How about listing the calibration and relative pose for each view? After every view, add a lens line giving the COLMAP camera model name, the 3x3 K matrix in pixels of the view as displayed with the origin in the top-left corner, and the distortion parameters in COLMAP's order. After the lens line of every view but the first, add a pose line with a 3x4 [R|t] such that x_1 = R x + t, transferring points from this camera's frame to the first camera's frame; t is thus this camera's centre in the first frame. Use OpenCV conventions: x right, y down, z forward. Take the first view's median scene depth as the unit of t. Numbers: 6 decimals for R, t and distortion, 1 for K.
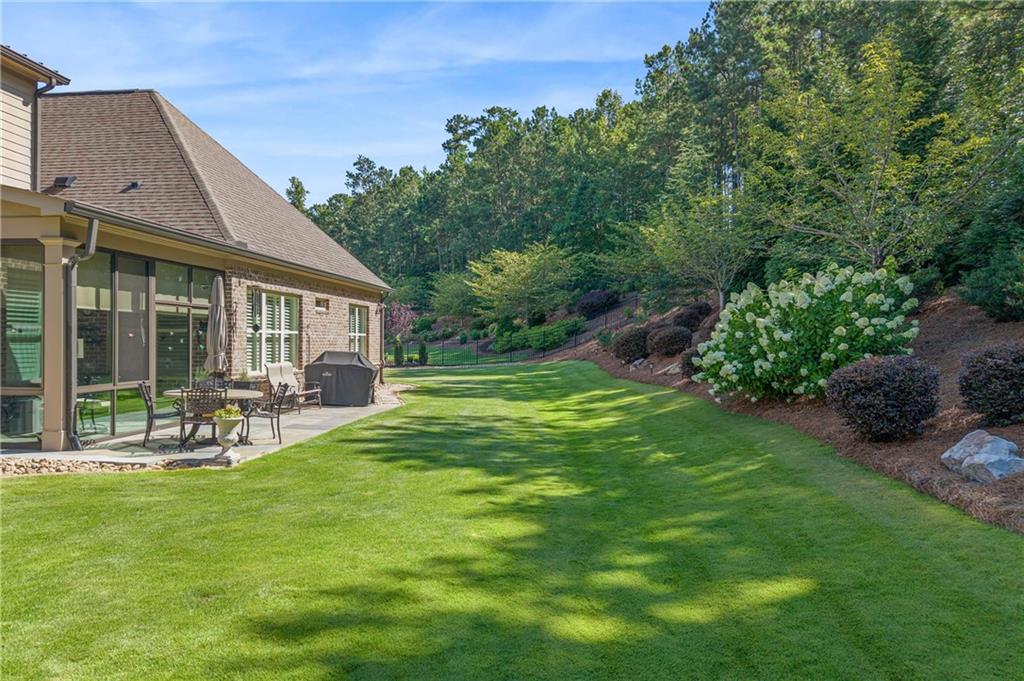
lens RADIAL K [[676.2, 0, 516.2], [0, 676.2, 343.5], [0, 0, 1]] dist [0.018720, -0.015799]
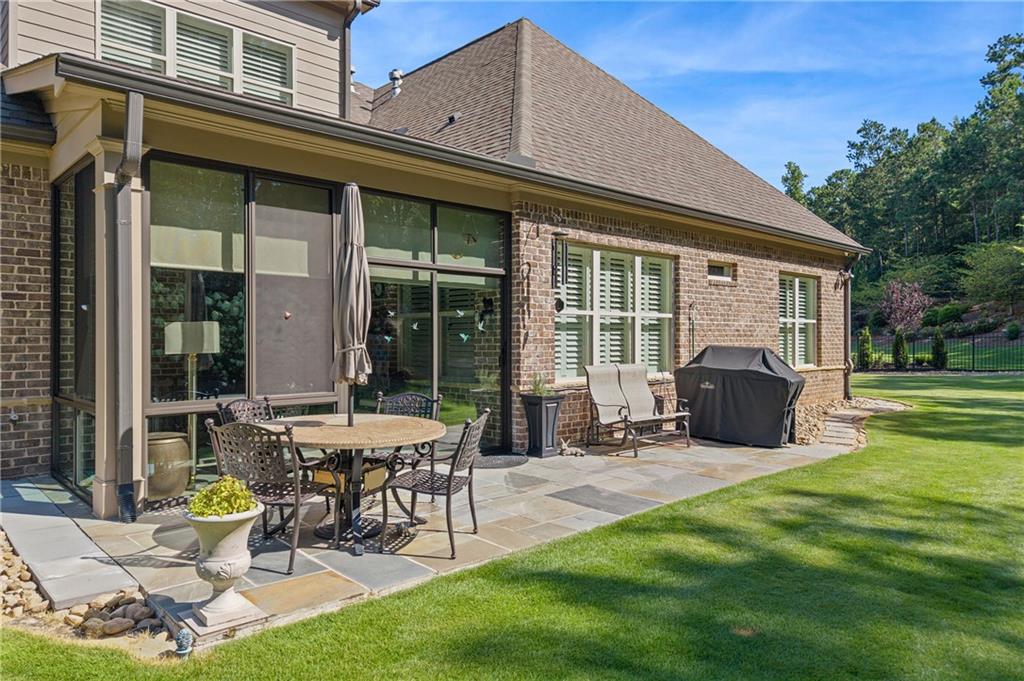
lens RADIAL K [[676.2, 0, 520.3], [0, 676.2, 341.5], [0, 0, 1]] dist [0.018720, -0.015799]
pose [[0.758808, -0.003575, -0.651305, -0.018977], [0.003426, 0.999993, -0.001497, 0.005974], [0.651306, -0.001096, 0.758815, 0.339808]]
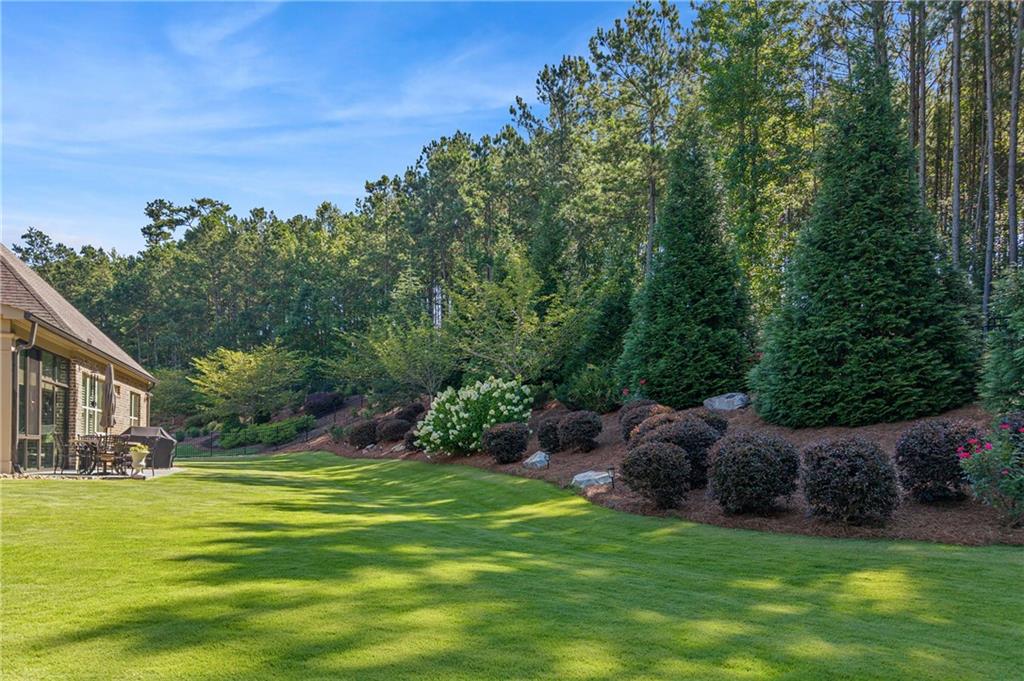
lens RADIAL K [[704.1, 0, 523.1], [0, 704.1, 454.6], [0, 0, 1]] dist [-0.006729, -0.006368]
pose [[0.911591, 0.005233, 0.411066, -0.114365], [-0.005806, 0.999983, 0.000146, 0.045399], [-0.411058, -0.002519, 0.911606, -0.379460]]
